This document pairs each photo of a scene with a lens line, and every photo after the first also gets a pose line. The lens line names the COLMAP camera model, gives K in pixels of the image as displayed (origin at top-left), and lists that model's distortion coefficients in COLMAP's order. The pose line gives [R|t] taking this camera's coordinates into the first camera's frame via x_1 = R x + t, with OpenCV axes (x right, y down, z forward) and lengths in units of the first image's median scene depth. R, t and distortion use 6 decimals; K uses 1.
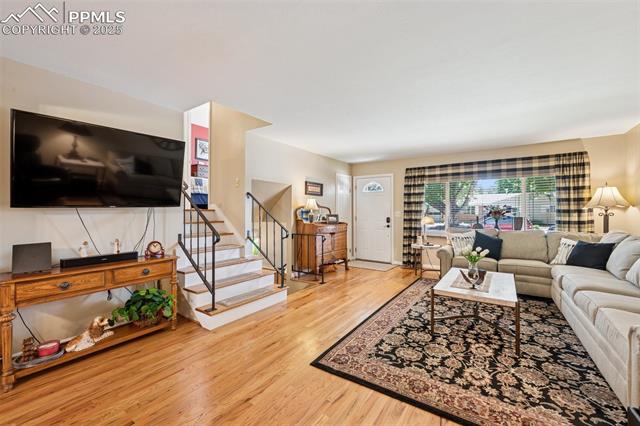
lens RADIAL K [[267.7, 0, 319.8], [0, 267.7, 211.5], [0, 0, 1]] dist [-0.000507, 0.001295]
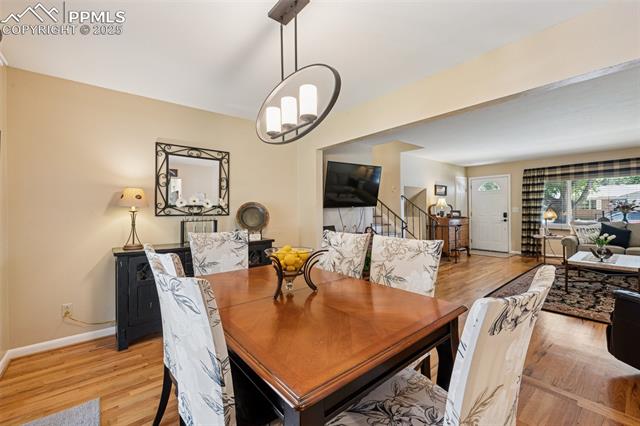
lens RADIAL K [[267.7, 0, 320.6], [0, 267.7, 212.3], [0, 0, 1]] dist [-0.000507, 0.001295]
pose [[0.963076, -0.009246, -0.269071, -0.280072], [0.012410, 0.999872, 0.010060, -0.001568], [0.268943, -0.013028, 0.963068, -0.449195]]
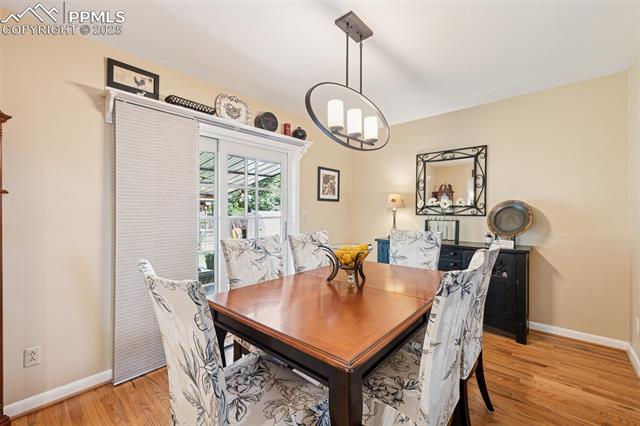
lens RADIAL K [[267.7, 0, 324.6], [0, 267.7, 211.1], [0, 0, 1]] dist [-0.000507, 0.001295]
pose [[-0.110956, -0.003963, -0.993817, -0.032405], [0.002568, 0.999988, -0.004275, 0.000554], [0.993822, -0.003026, -0.110945, -0.136132]]
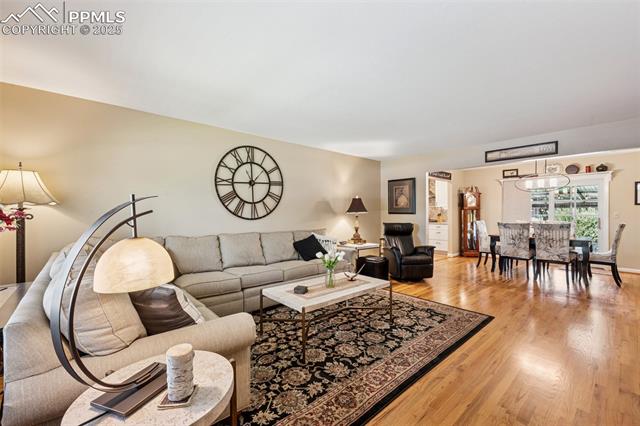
lens RADIAL K [[267.7, 0, 325.3], [0, 267.7, 208.8], [0, 0, 1]] dist [-0.000507, 0.001295]
pose [[-0.974844, 0.002567, 0.222873, 0.262460], [-0.000940, 0.999877, -0.015626, 0.002692], [-0.222886, -0.015443, -0.974722, 1.293375]]
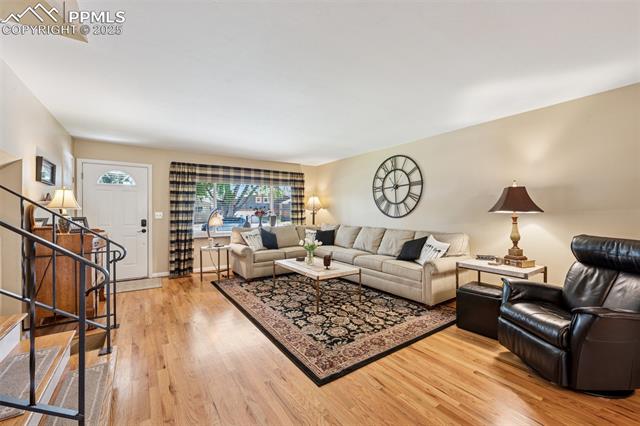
lens RADIAL K [[267.7, 0, 322.2], [0, 267.7, 212.7], [0, 0, 1]] dist [-0.000507, 0.001295]
pose [[0.351781, -0.006162, 0.936062, -0.418020], [0.002486, 0.999981, 0.005649, -0.002059], [-0.936079, 0.000339, 0.351790, 0.334770]]
